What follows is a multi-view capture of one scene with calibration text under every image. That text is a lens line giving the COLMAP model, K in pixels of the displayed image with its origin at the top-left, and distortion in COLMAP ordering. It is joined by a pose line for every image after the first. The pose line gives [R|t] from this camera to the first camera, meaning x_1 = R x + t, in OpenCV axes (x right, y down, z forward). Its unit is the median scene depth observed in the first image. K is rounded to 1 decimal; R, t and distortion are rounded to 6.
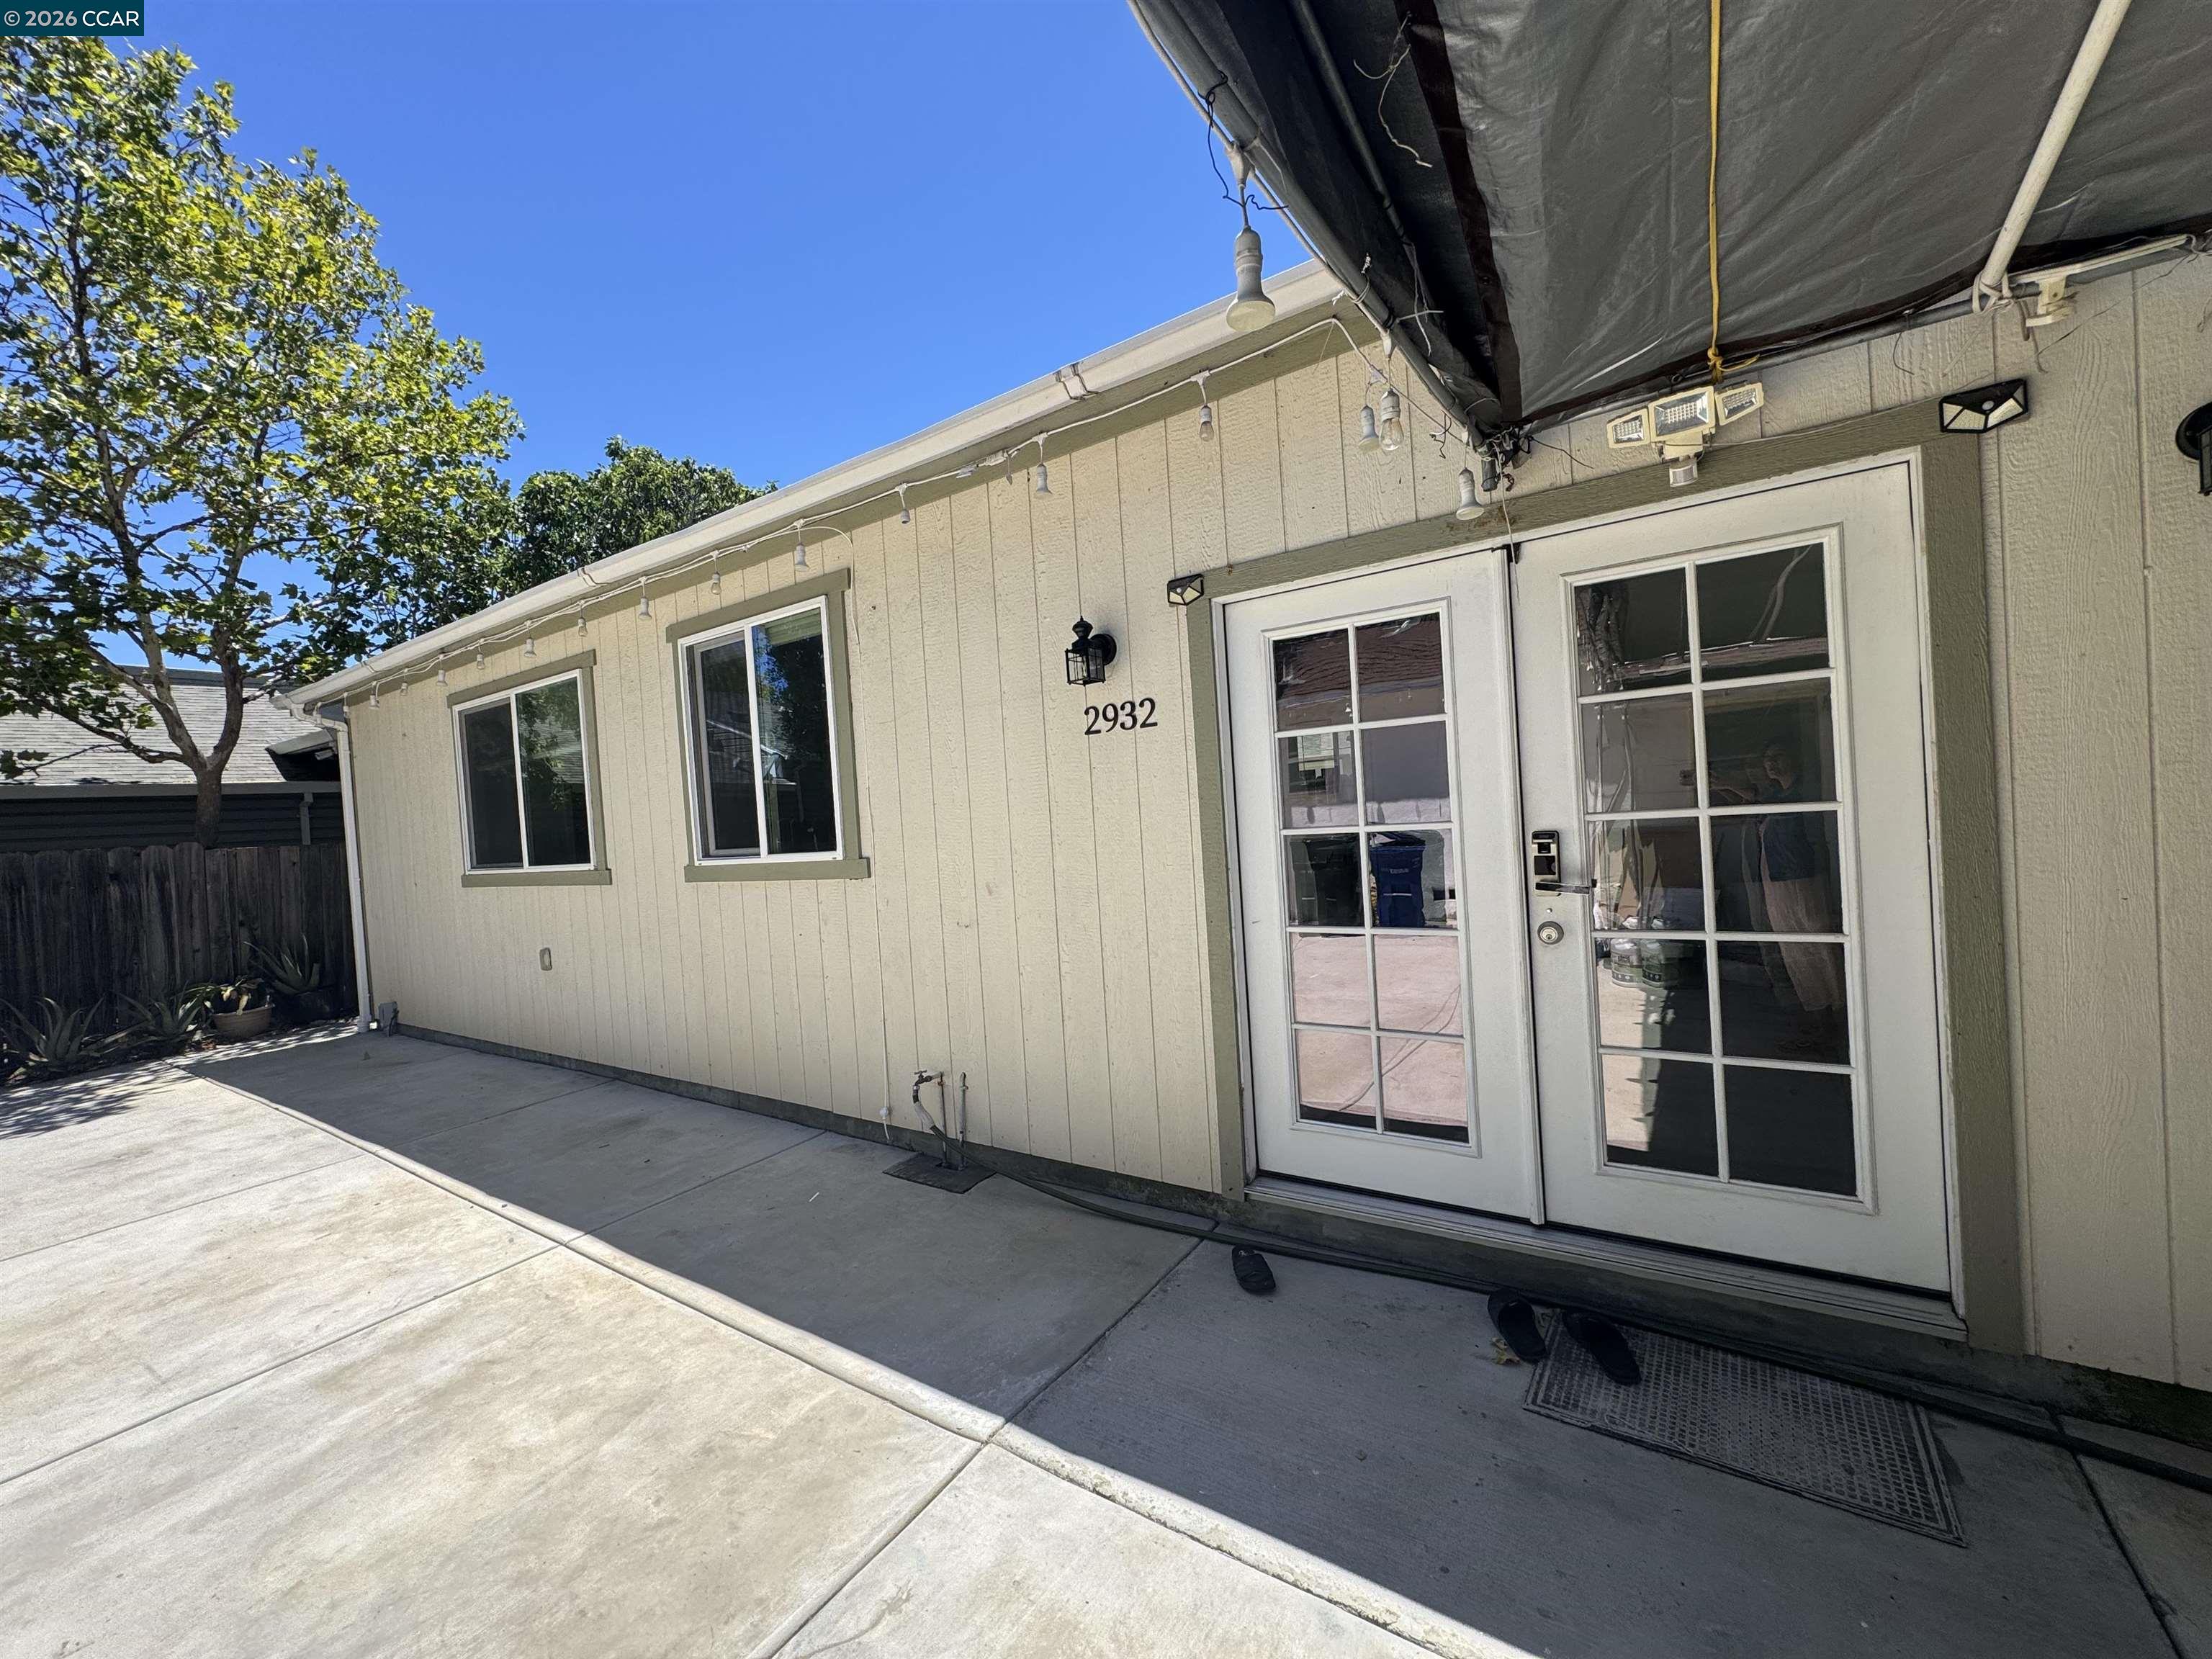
lens RADIAL K [[880.1, 0, 1108.7], [0, 880.1, 833.9], [0, 0, 1]] dist [-0.000036, 0.000541]
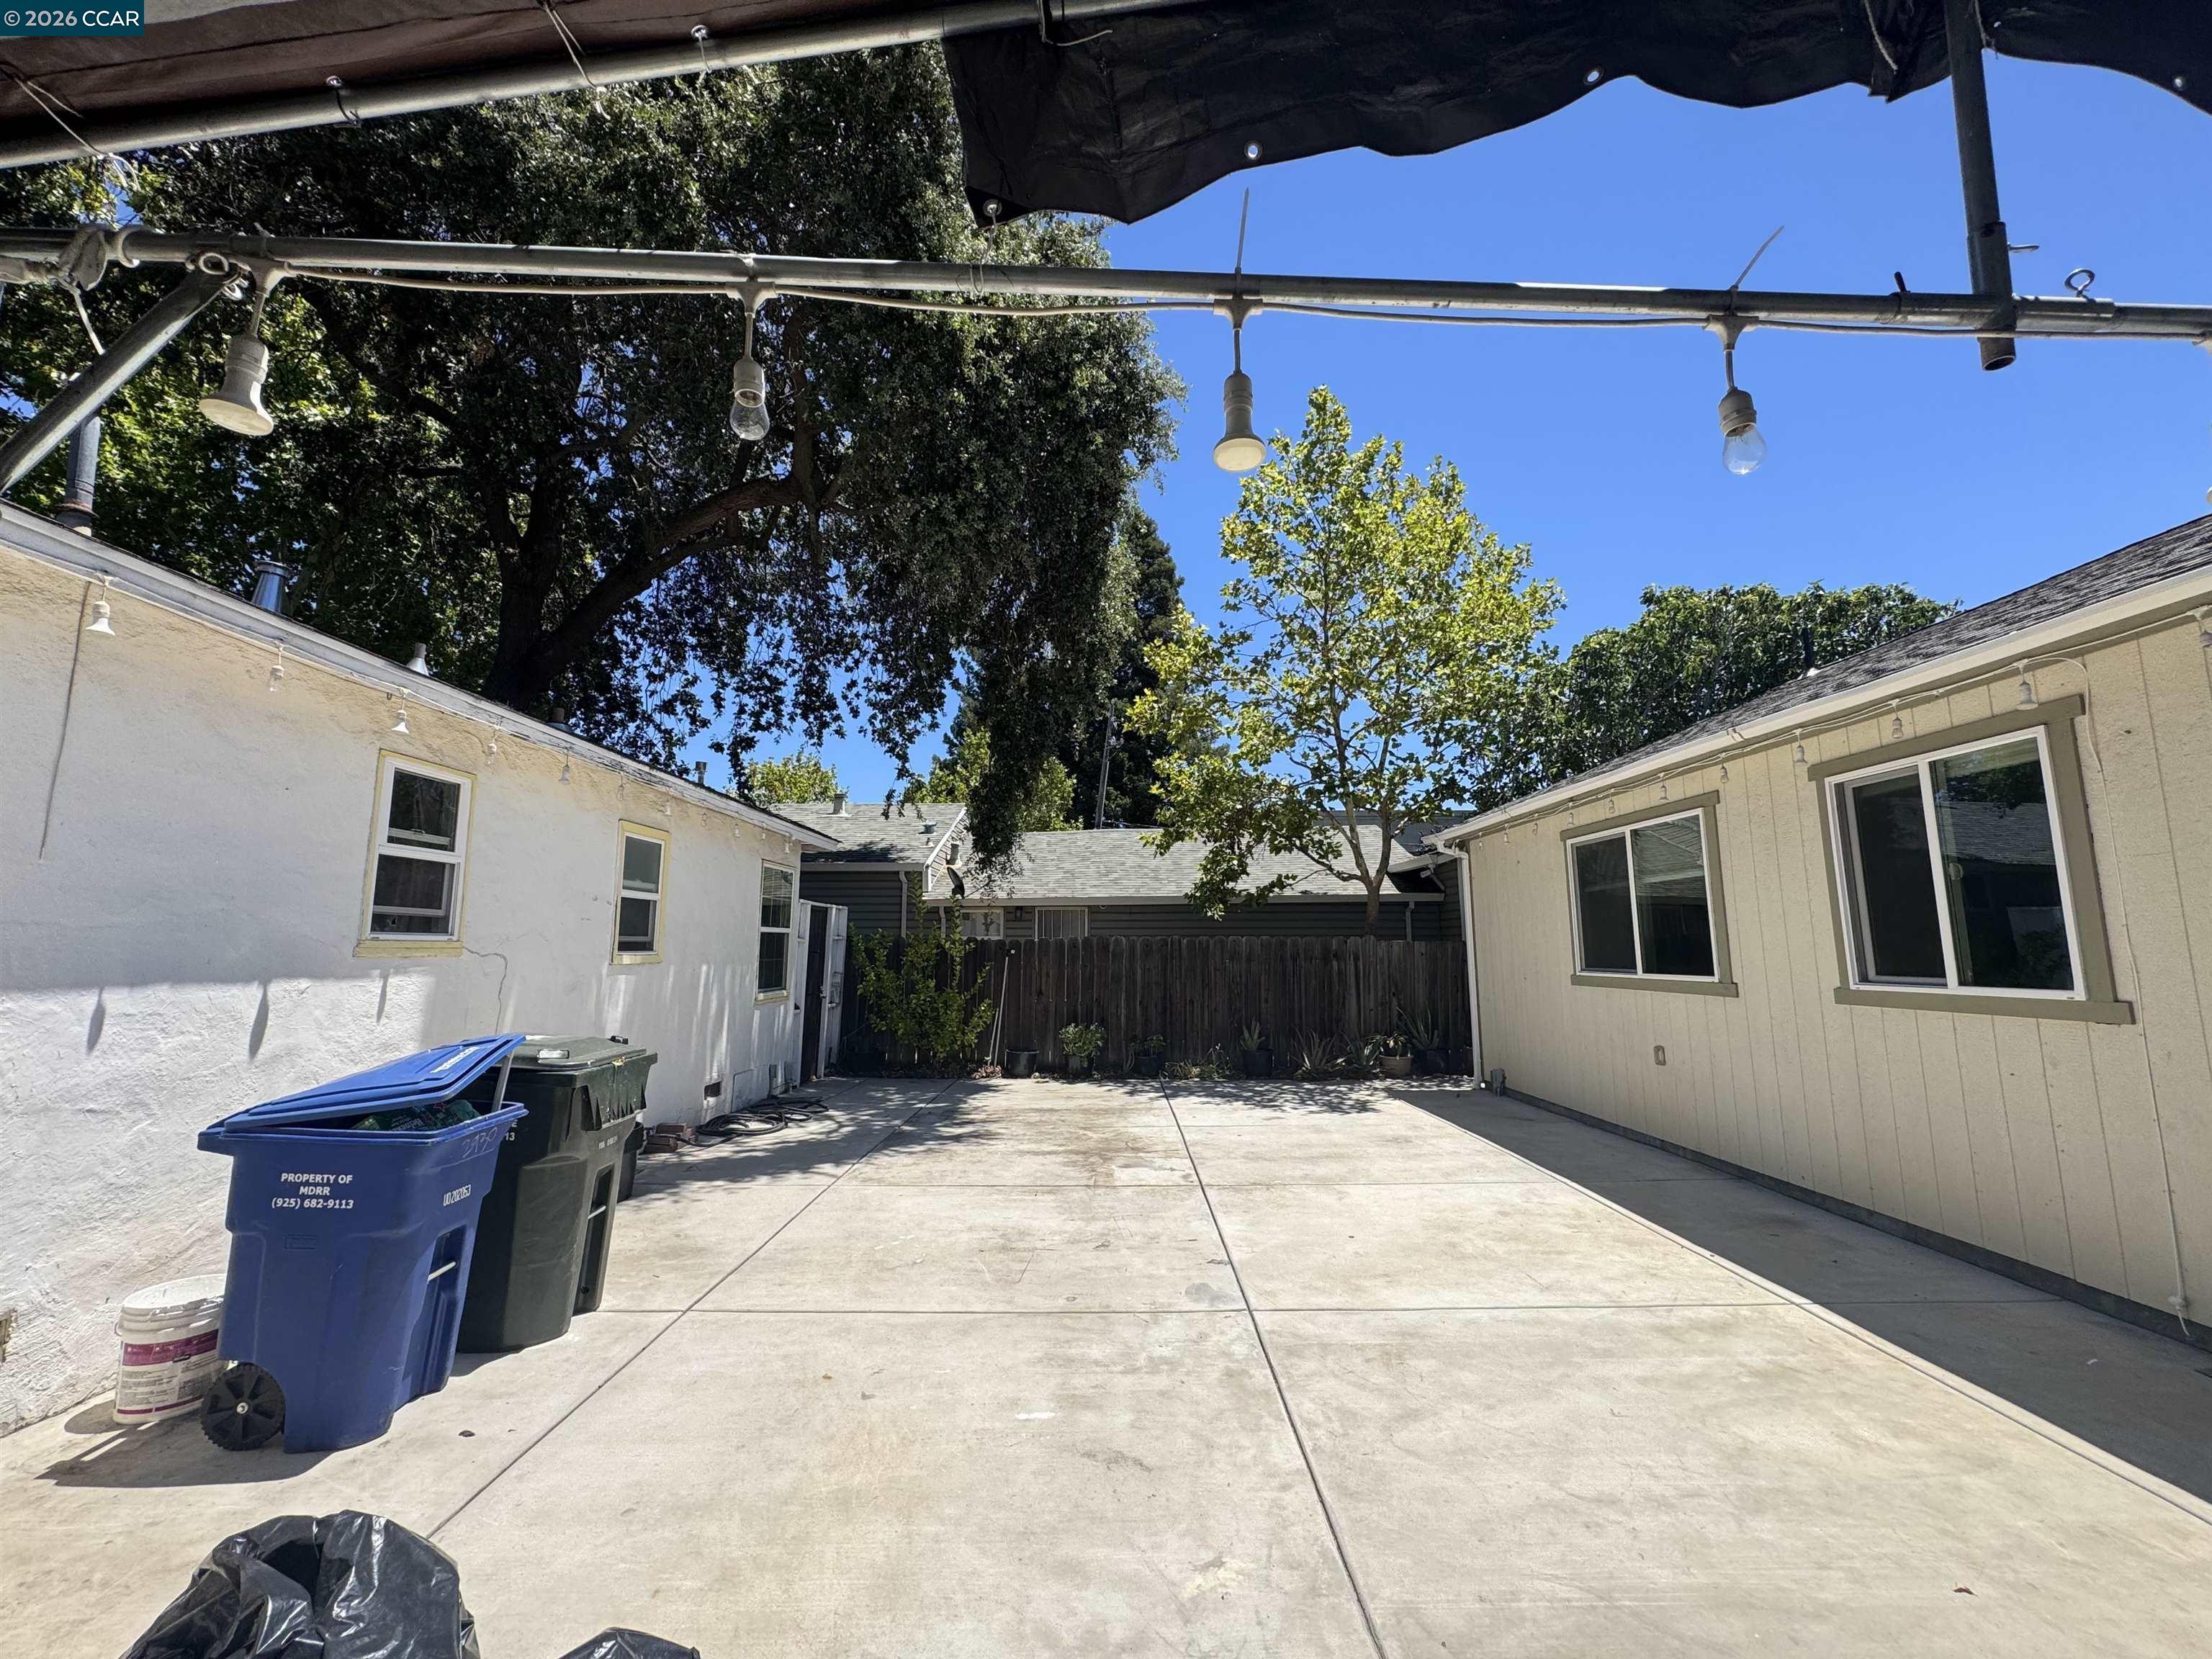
lens RADIAL K [[880.1, 0, 1102.5], [0, 880.1, 825.9], [0, 0, 1]] dist [-0.000036, 0.000541]
pose [[0.554937, -0.051815, -0.830277, -0.082997], [-0.054786, 0.993615, -0.098626, -0.004700], [0.830087, 0.100219, 0.548555, -0.343553]]
